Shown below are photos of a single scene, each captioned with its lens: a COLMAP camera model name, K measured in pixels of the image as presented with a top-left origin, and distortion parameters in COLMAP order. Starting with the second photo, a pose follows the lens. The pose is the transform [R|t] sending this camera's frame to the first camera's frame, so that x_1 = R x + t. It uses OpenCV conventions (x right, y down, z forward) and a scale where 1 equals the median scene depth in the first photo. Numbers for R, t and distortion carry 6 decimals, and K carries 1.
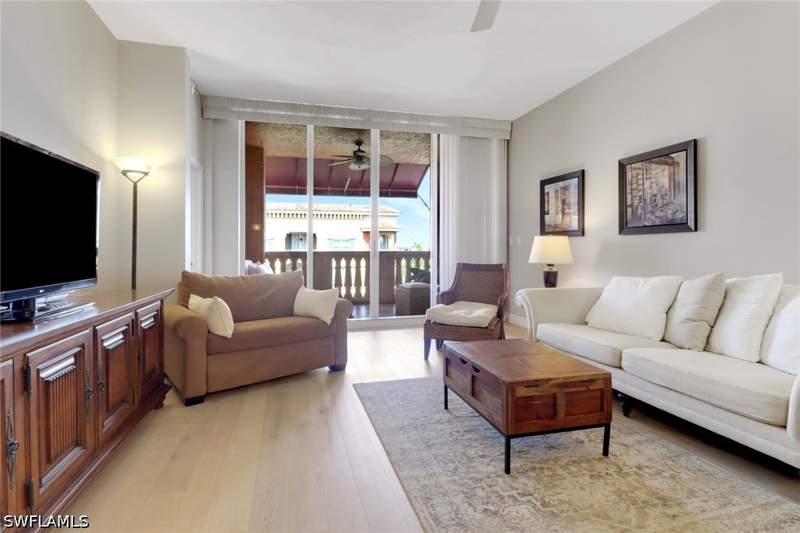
lens RADIAL K [[394.5, 0, 398.6], [0, 394.5, 247.0], [0, 0, 1]] dist [0.002306, 0.000334]
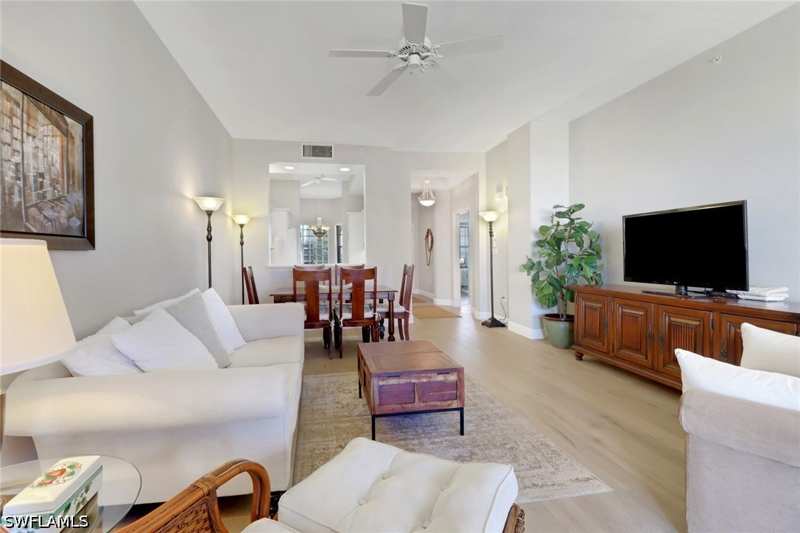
lens RADIAL K [[408.7, 0, 381.6], [0, 408.7, 265.4], [0, 0, 1]] dist [0.002007, 0.000268]
pose [[-0.994990, 0.010586, 0.099417, 0.150473], [0.013109, 0.999607, 0.024761, -0.019762], [-0.099116, 0.025940, -0.994738, 1.423381]]
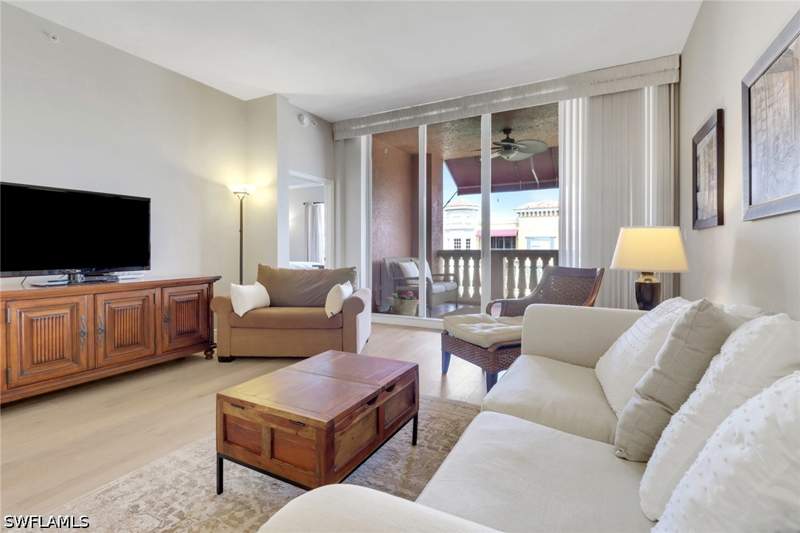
lens RADIAL K [[386.9, 0, 399.5], [0, 386.9, 247.1], [0, 0, 1]] dist [0.028879, -0.020402]
pose [[0.732209, 0.001300, -0.681079, 0.607217], [0.002649, 0.999985, 0.004757, 0.000176], [0.681075, -0.005287, 0.732195, 0.317789]]
